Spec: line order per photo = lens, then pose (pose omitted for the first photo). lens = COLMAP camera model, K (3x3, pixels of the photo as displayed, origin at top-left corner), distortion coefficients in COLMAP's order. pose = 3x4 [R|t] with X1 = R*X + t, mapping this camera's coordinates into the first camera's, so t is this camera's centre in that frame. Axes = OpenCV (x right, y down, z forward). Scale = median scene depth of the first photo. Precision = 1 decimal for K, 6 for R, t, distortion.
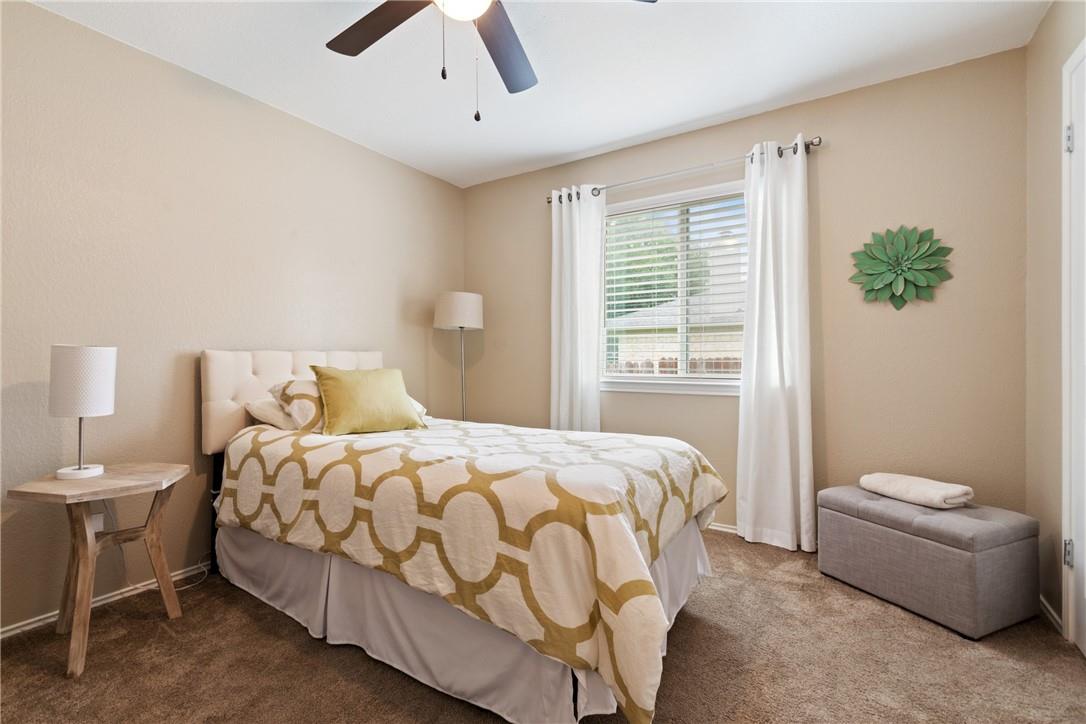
lens RADIAL K [[480.5, 0, 543.1], [0, 480.5, 356.6], [0, 0, 1]] dist [0.018022, -0.009859]
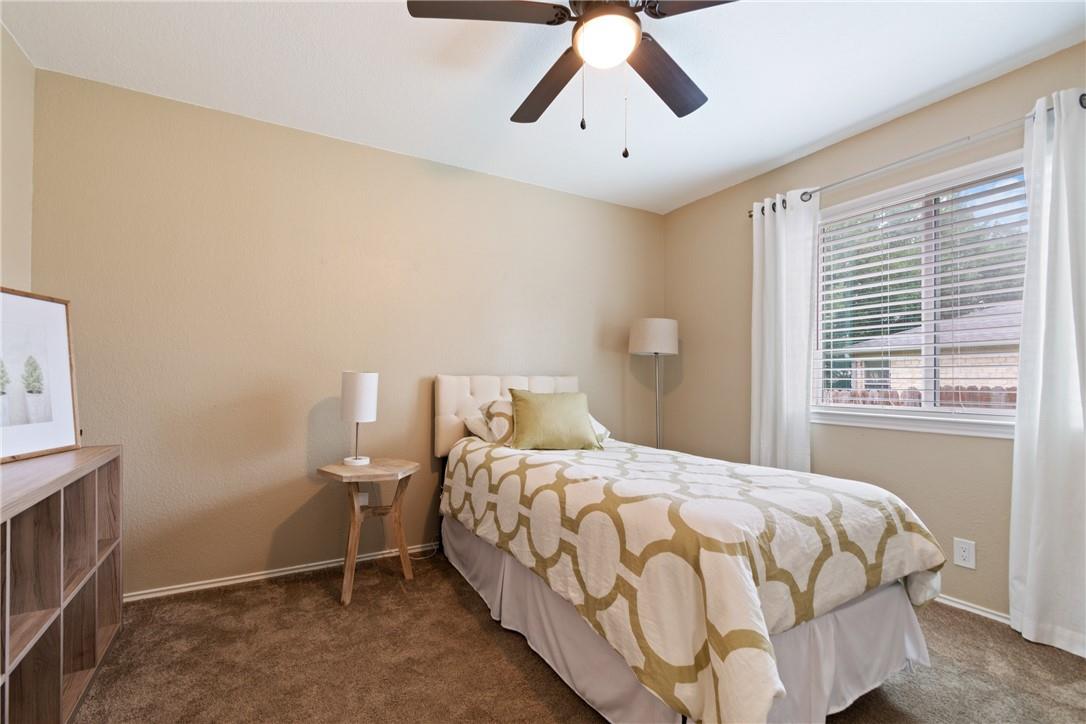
lens RADIAL K [[480.1, 0, 535.9], [0, 480.1, 369.8], [0, 0, 1]] dist [-0.001505, -0.000480]
pose [[0.882529, -0.001693, -0.470255, 0.158690], [-0.009628, 0.999719, -0.021668, -0.003008], [0.470160, 0.023651, 0.882264, 0.002498]]
